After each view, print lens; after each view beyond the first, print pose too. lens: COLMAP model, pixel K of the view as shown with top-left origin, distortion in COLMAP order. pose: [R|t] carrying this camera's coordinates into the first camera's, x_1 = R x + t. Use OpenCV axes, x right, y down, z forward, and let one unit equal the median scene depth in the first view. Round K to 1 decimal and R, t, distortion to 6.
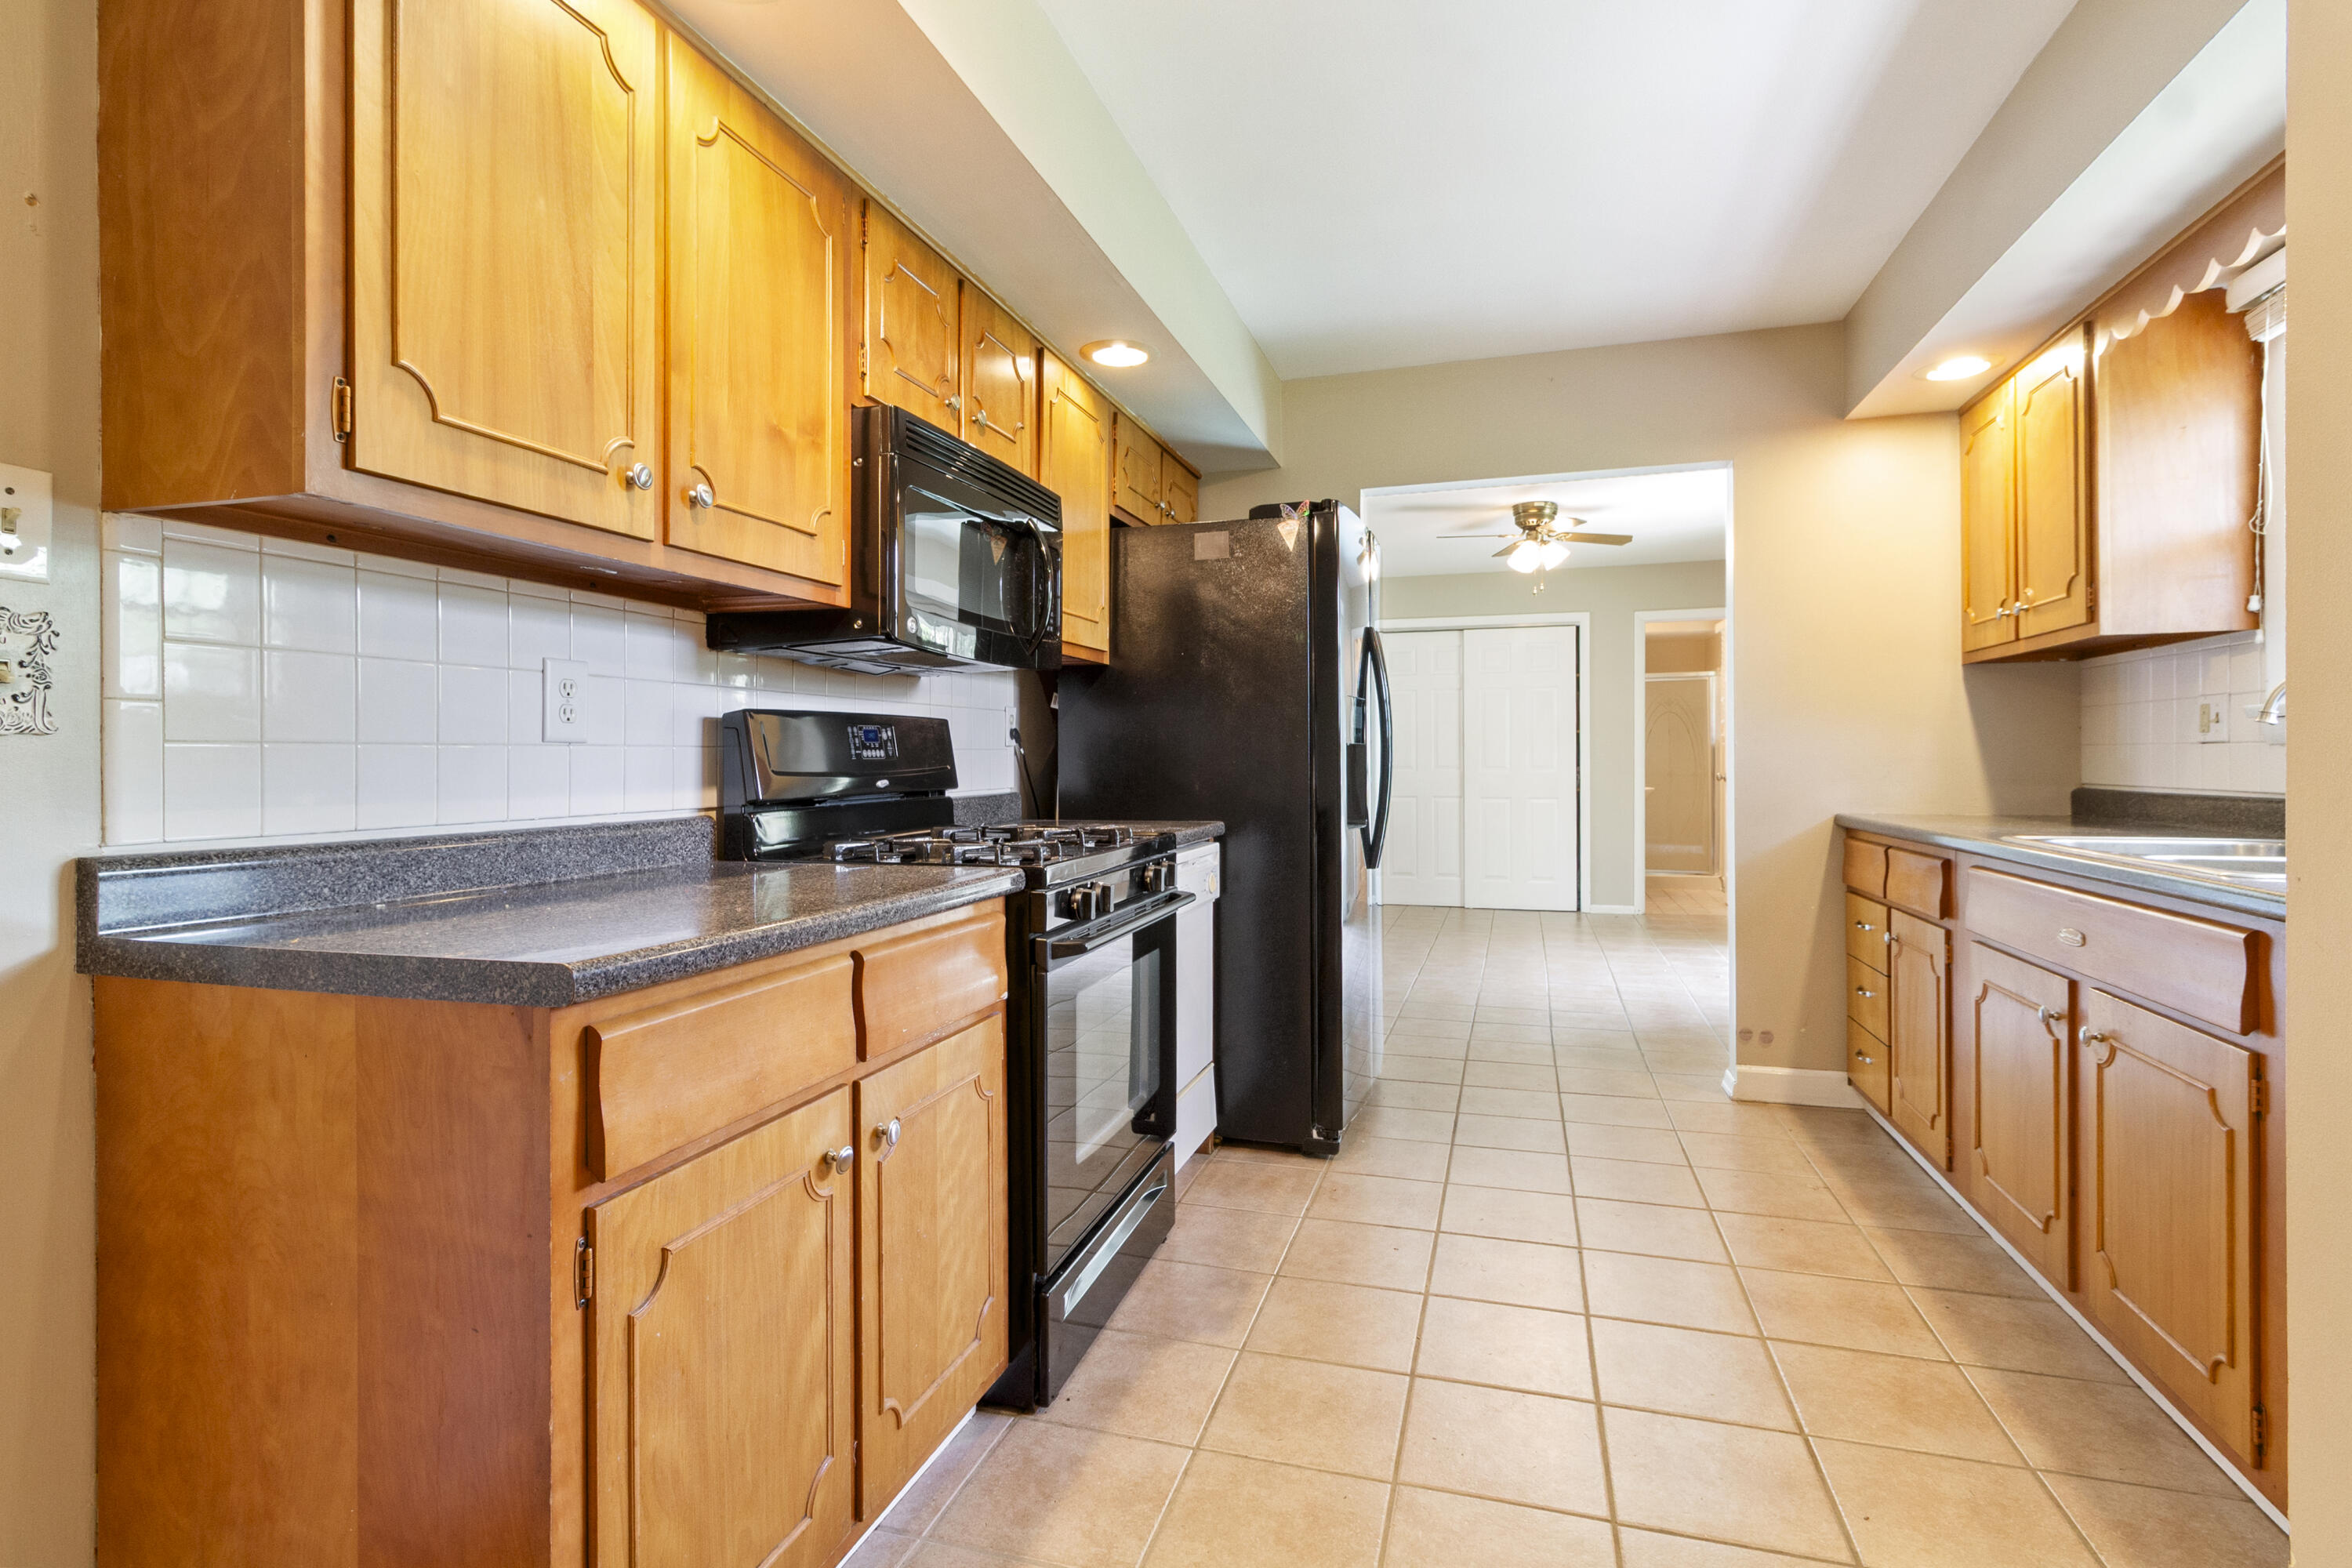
lens RADIAL K [[1121.1, 0, 1166.9], [0, 1121.1, 761.6], [0, 0, 1]] dist [0.004479, -0.000479]
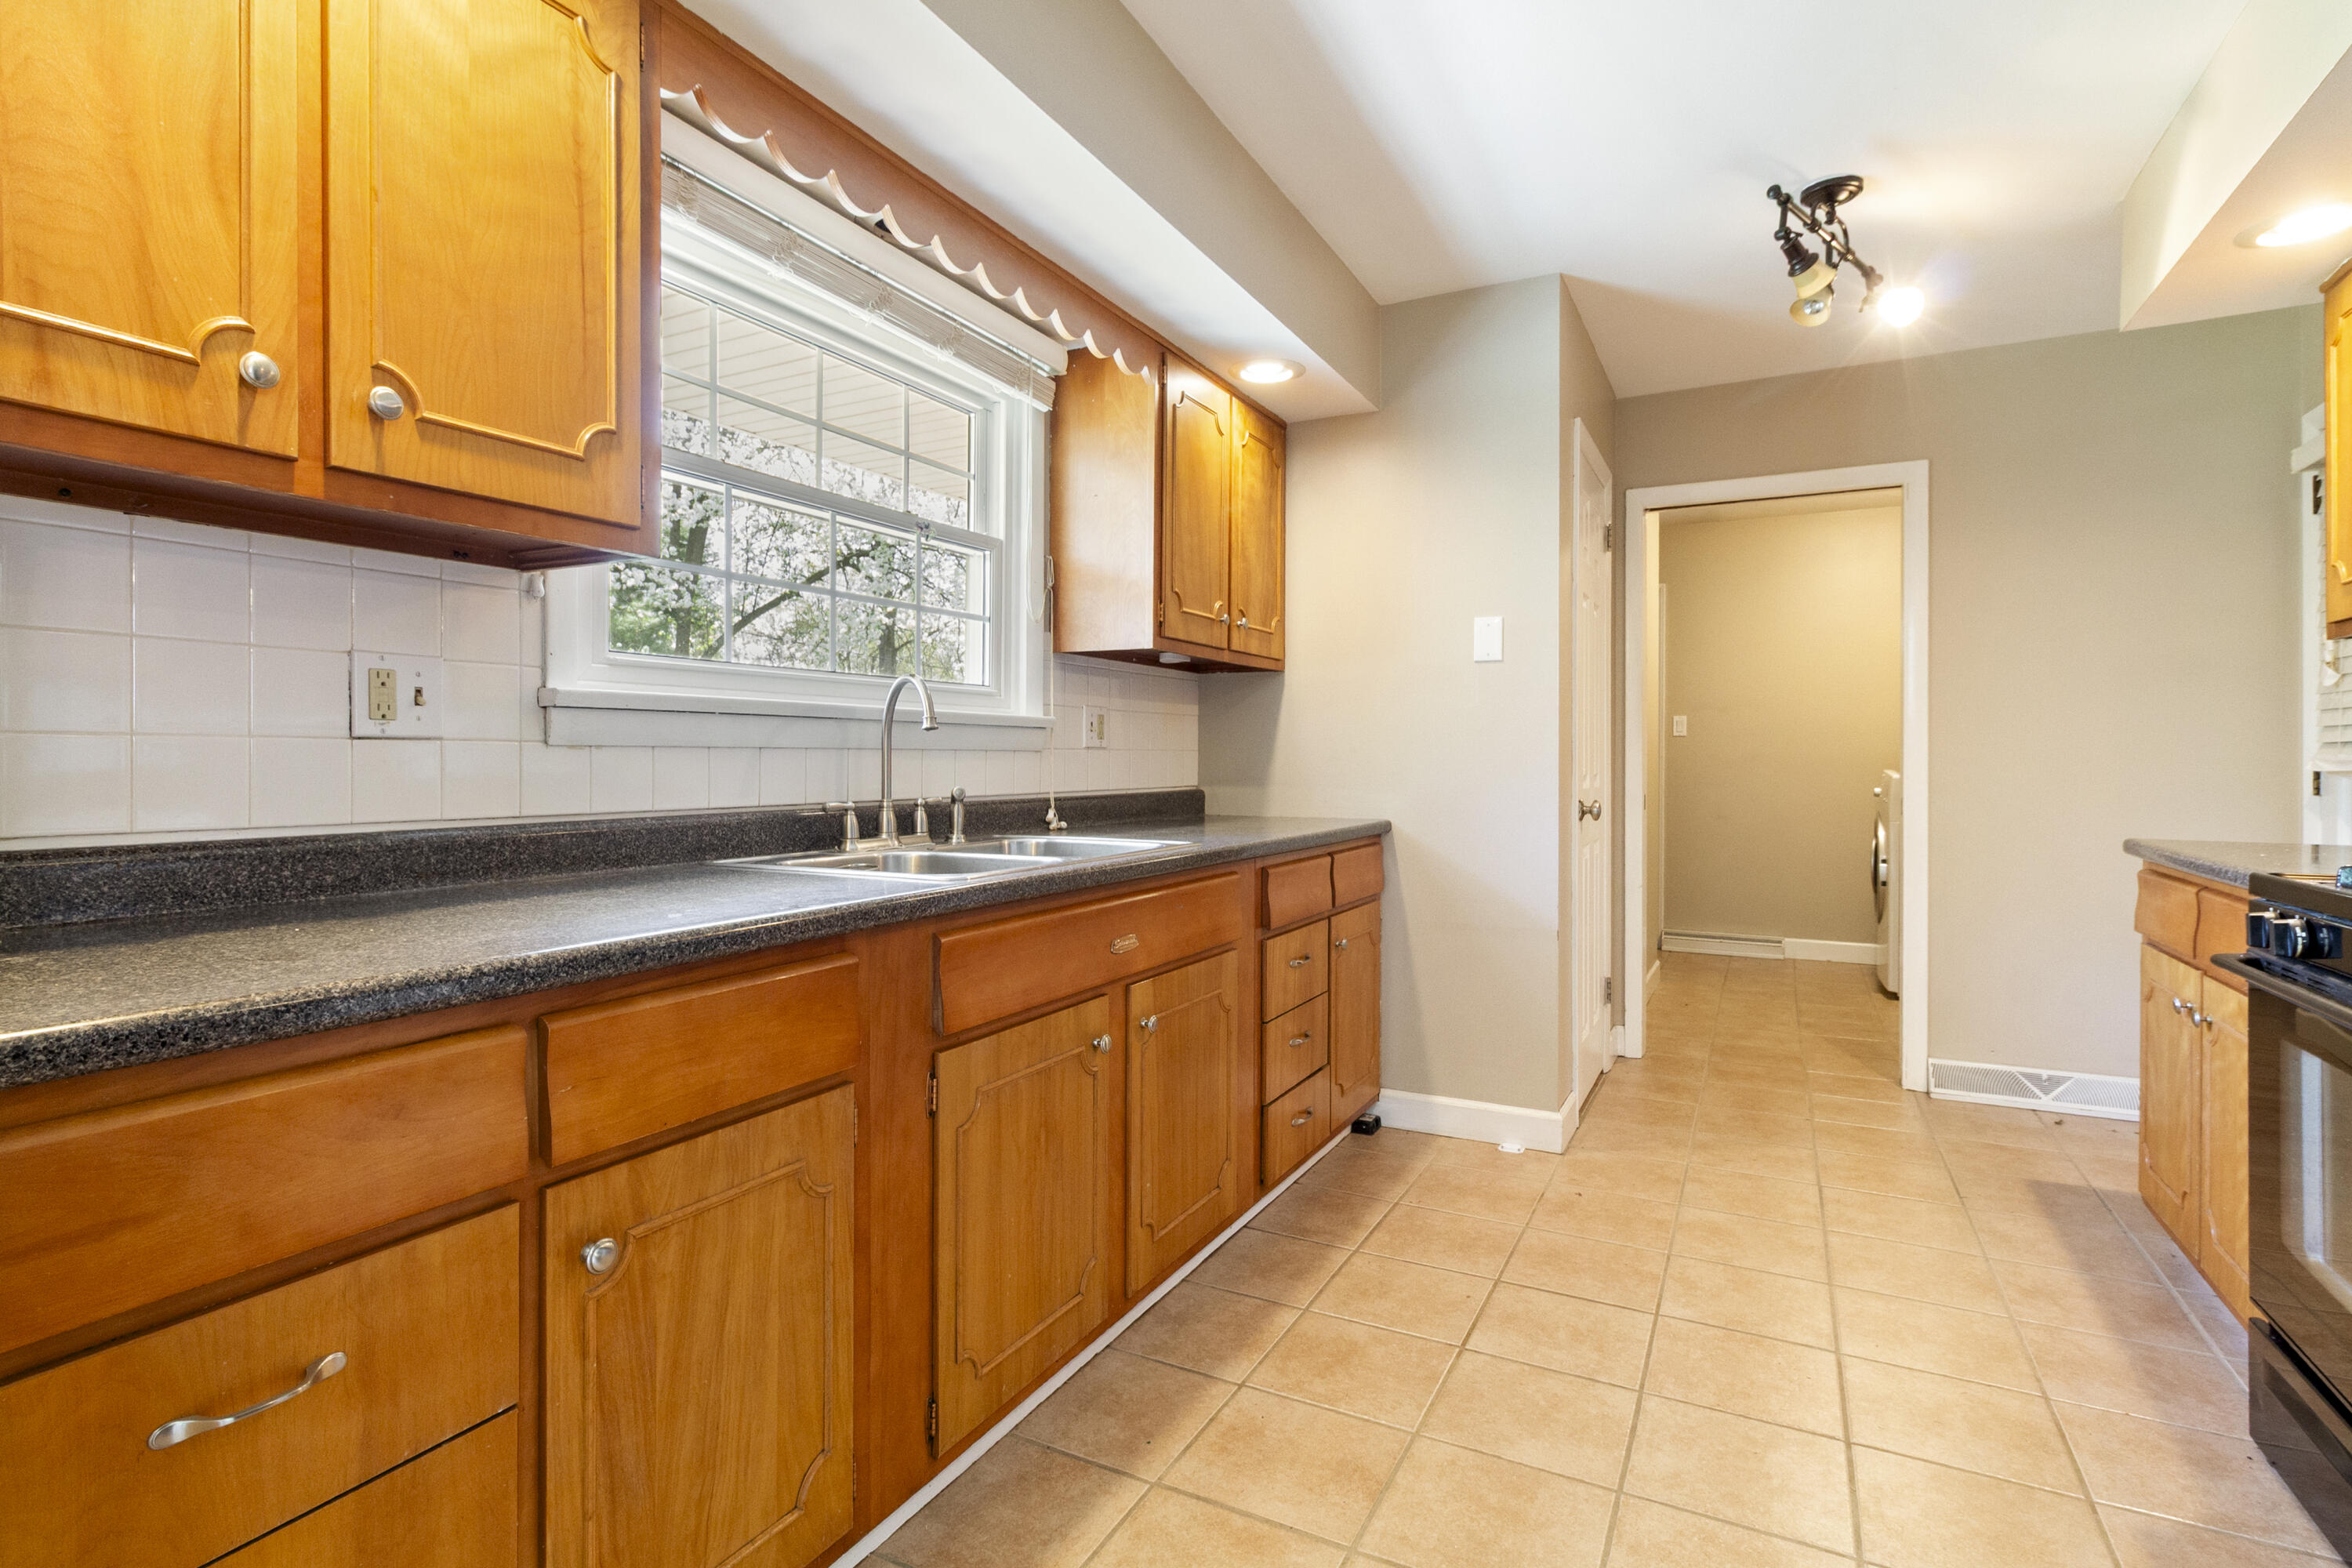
lens RADIAL K [[1121.1, 0, 1185.6], [0, 1121.1, 760.1], [0, 0, 1]] dist [0.004479, -0.000479]
pose [[-0.981136, 0.001995, 0.193309, 0.581495], [0.002646, 0.999992, 0.003113, -0.010540], [-0.193302, 0.003566, -0.981133, 2.042280]]
